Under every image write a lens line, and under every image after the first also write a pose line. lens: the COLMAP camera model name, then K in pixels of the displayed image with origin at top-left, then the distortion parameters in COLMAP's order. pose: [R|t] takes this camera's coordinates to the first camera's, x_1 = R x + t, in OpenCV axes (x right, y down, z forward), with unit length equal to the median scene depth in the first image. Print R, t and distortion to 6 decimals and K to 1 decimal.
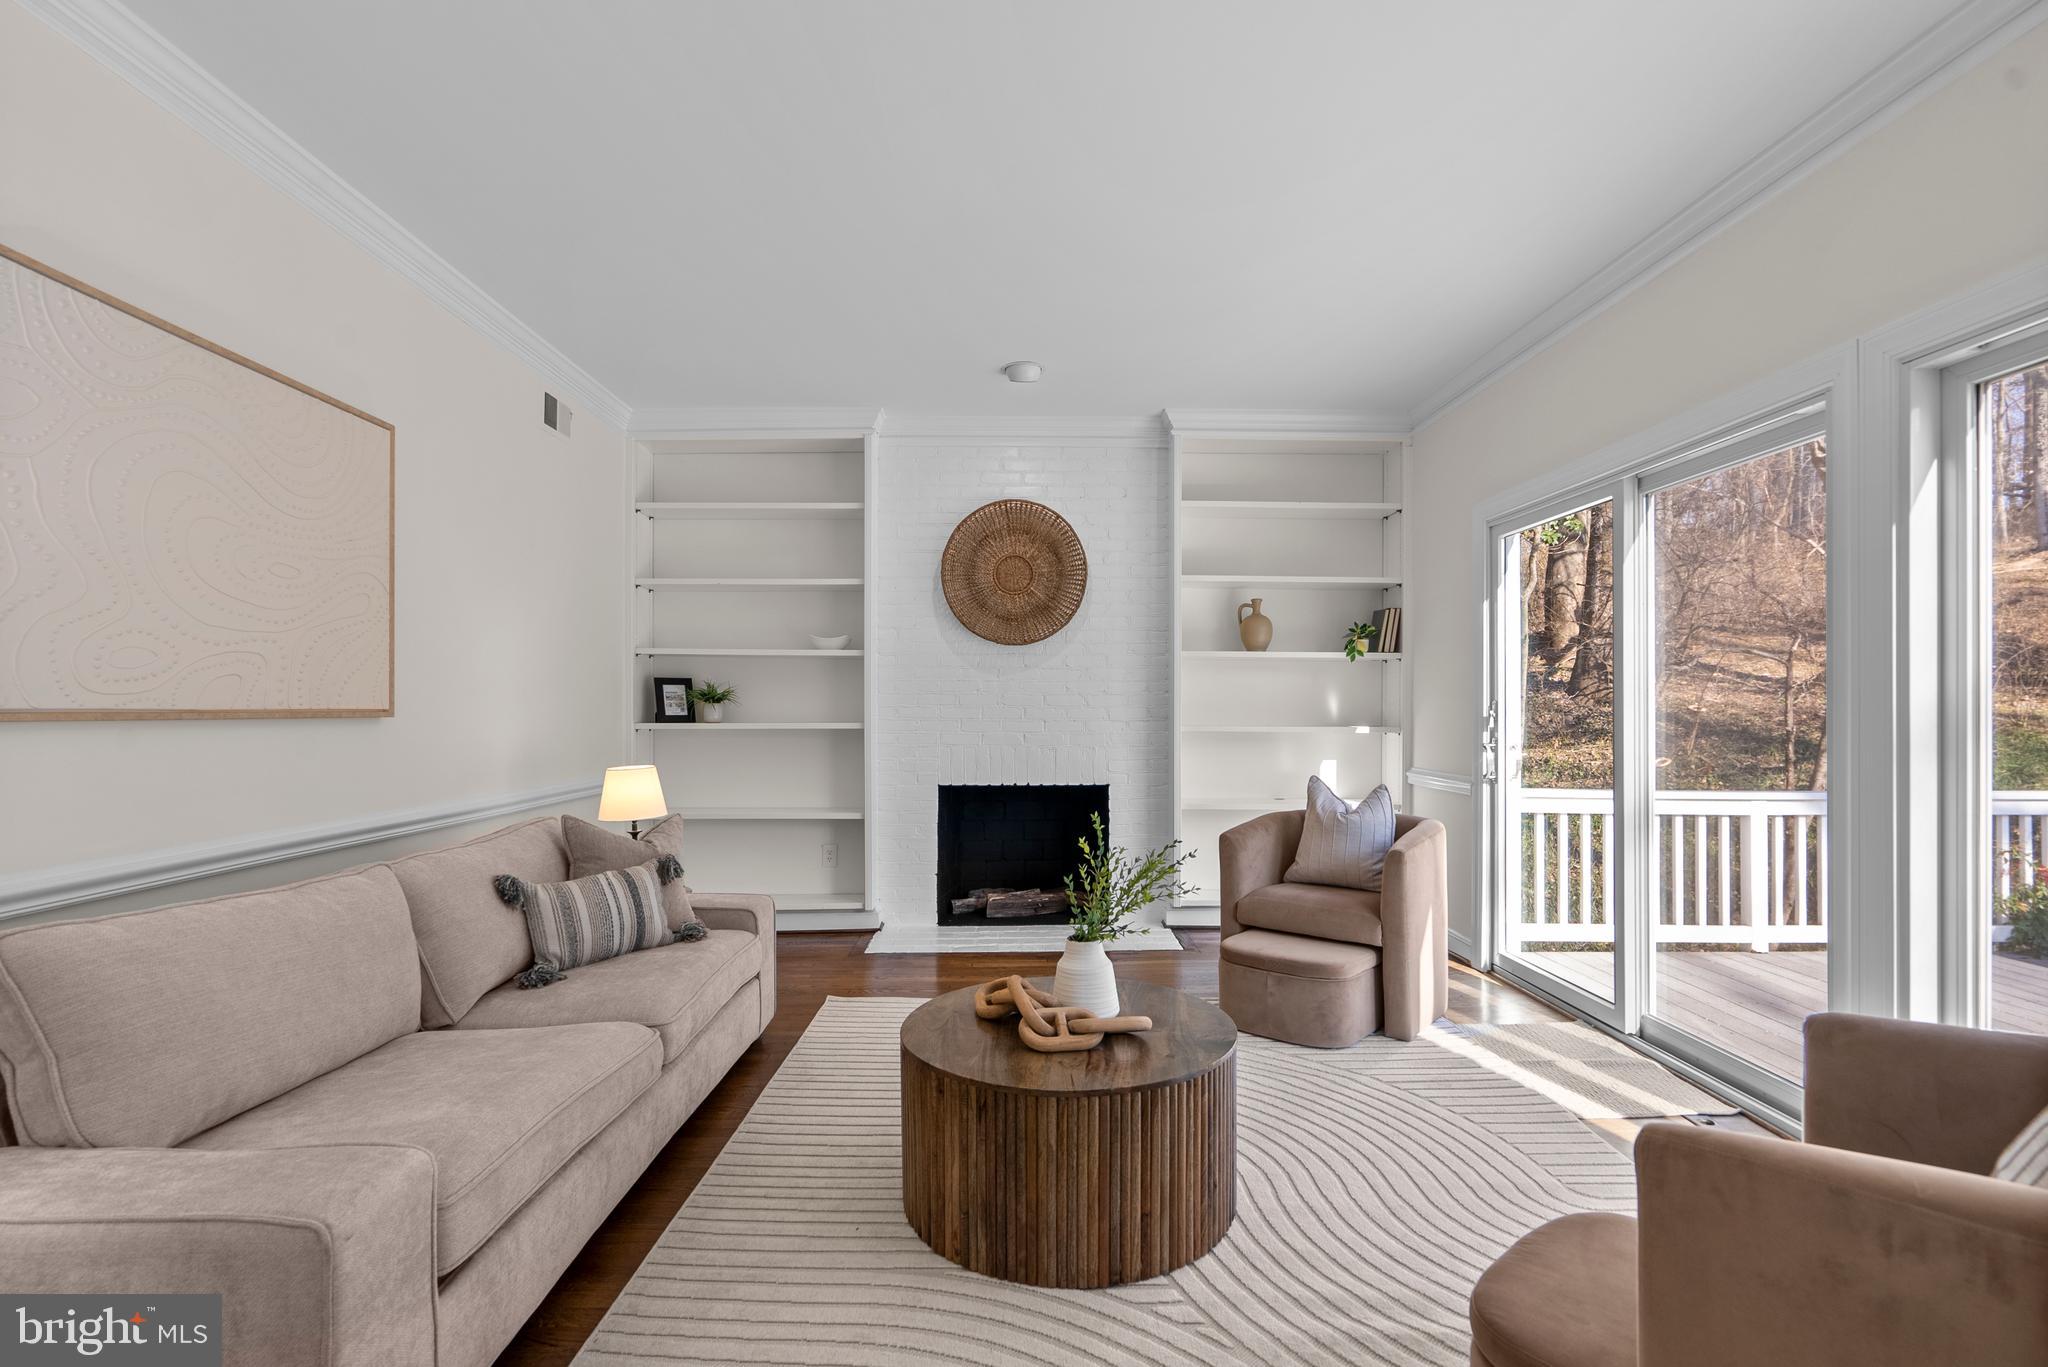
lens RADIAL K [[943.1, 0, 1007.5], [0, 943.1, 714.4], [0, 0, 1]] dist [-0.010757, -0.000600]
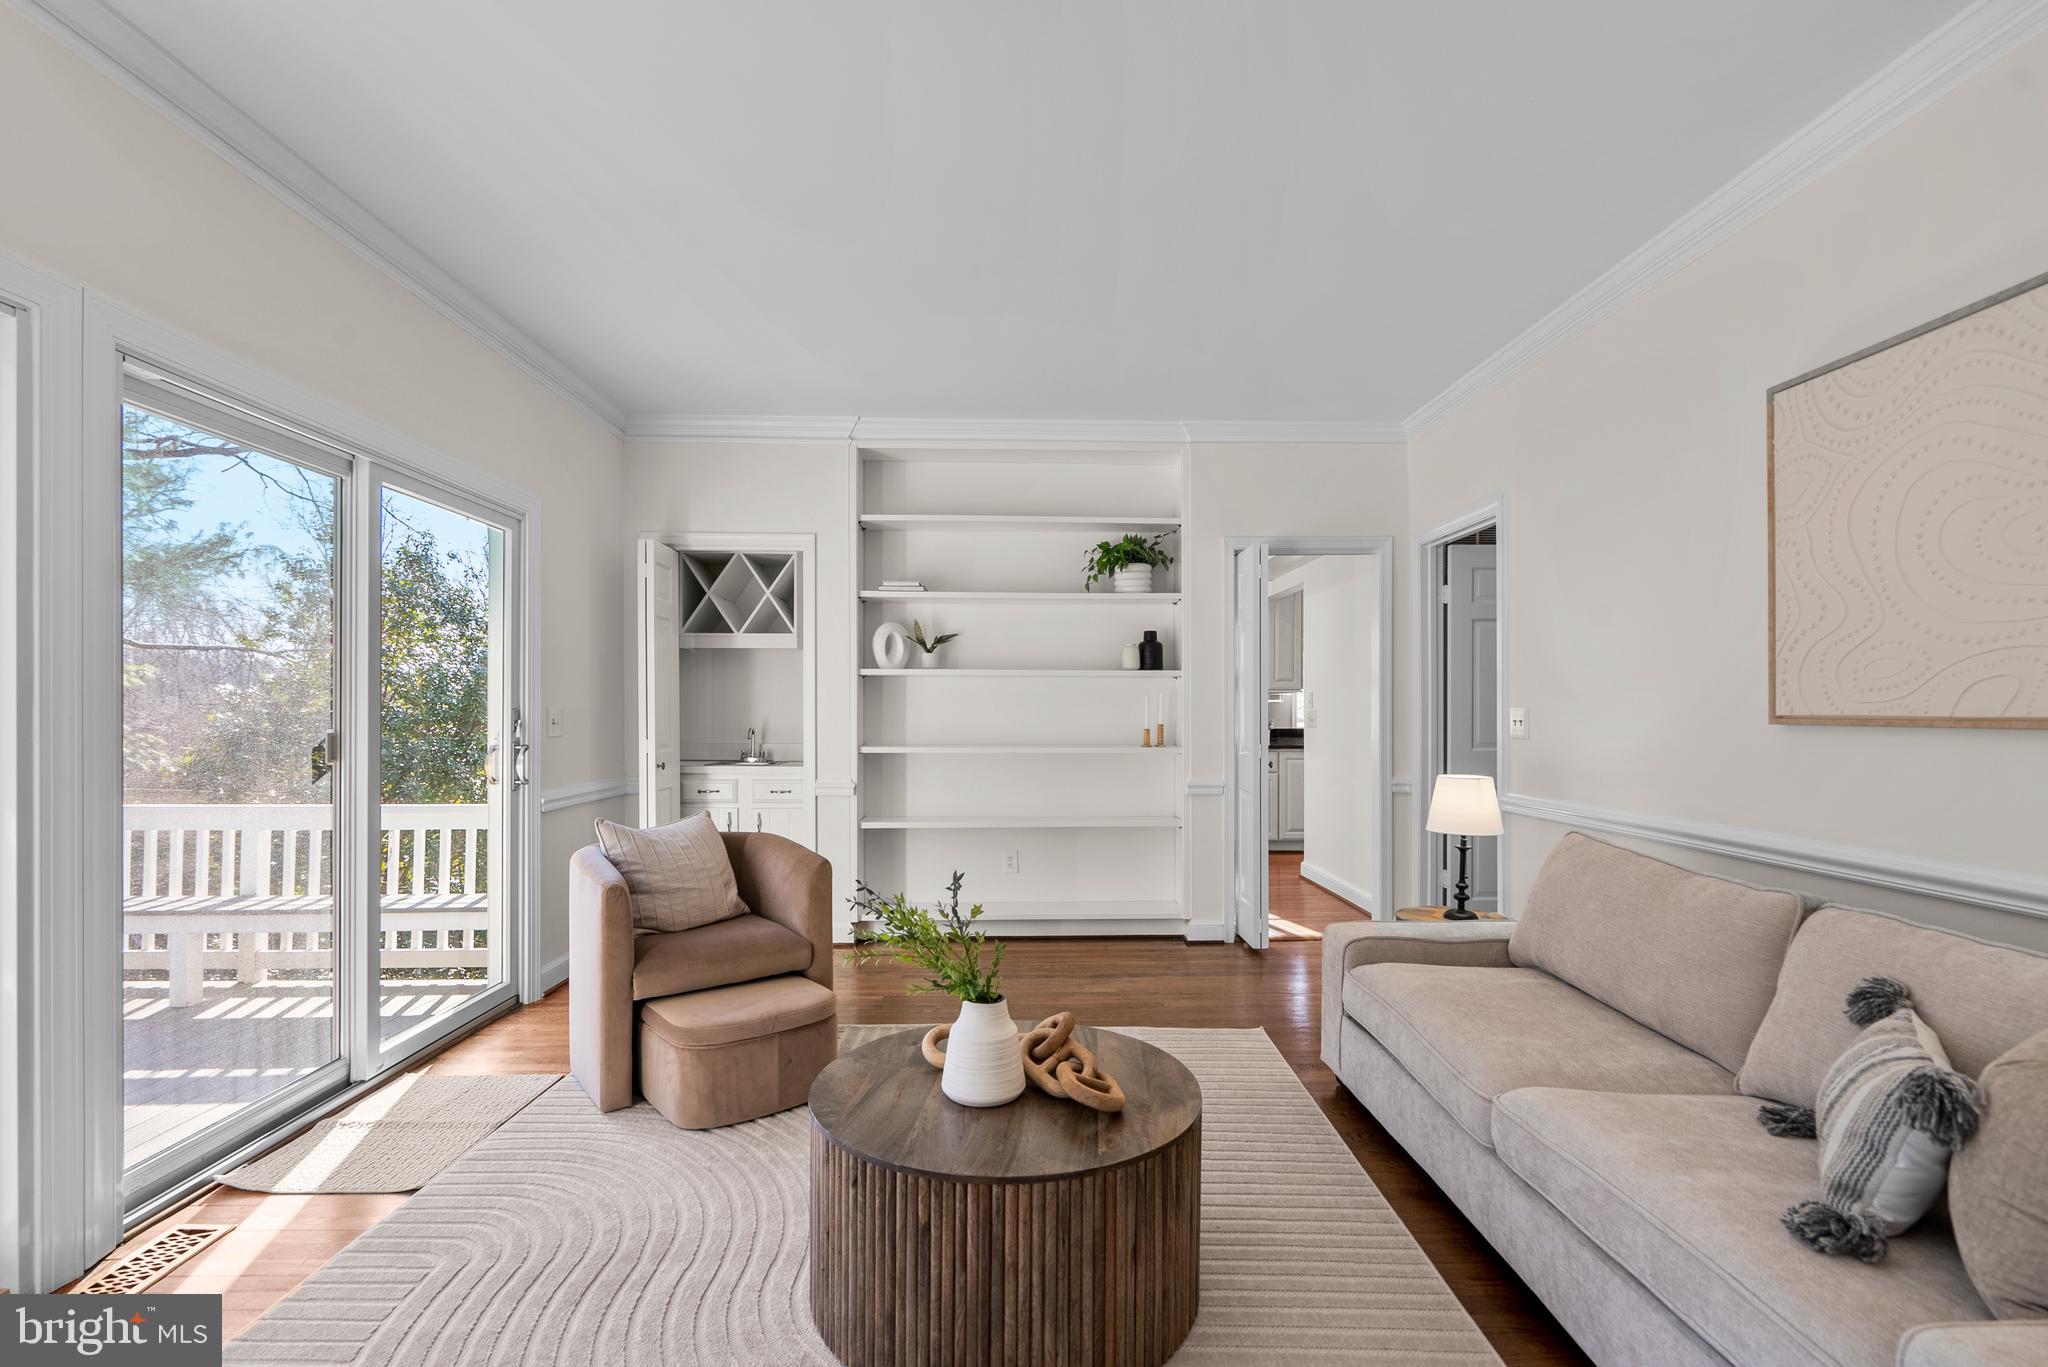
lens RADIAL K [[943.1, 0, 1024.4], [0, 943.1, 701.0], [0, 0, 1]] dist [-0.010757, -0.000600]
pose [[-0.999986, -0.004362, -0.002905, 0.032224], [-0.004343, 0.999968, -0.006706, -0.006785], [0.002934, -0.006693, -0.999973, 1.212452]]
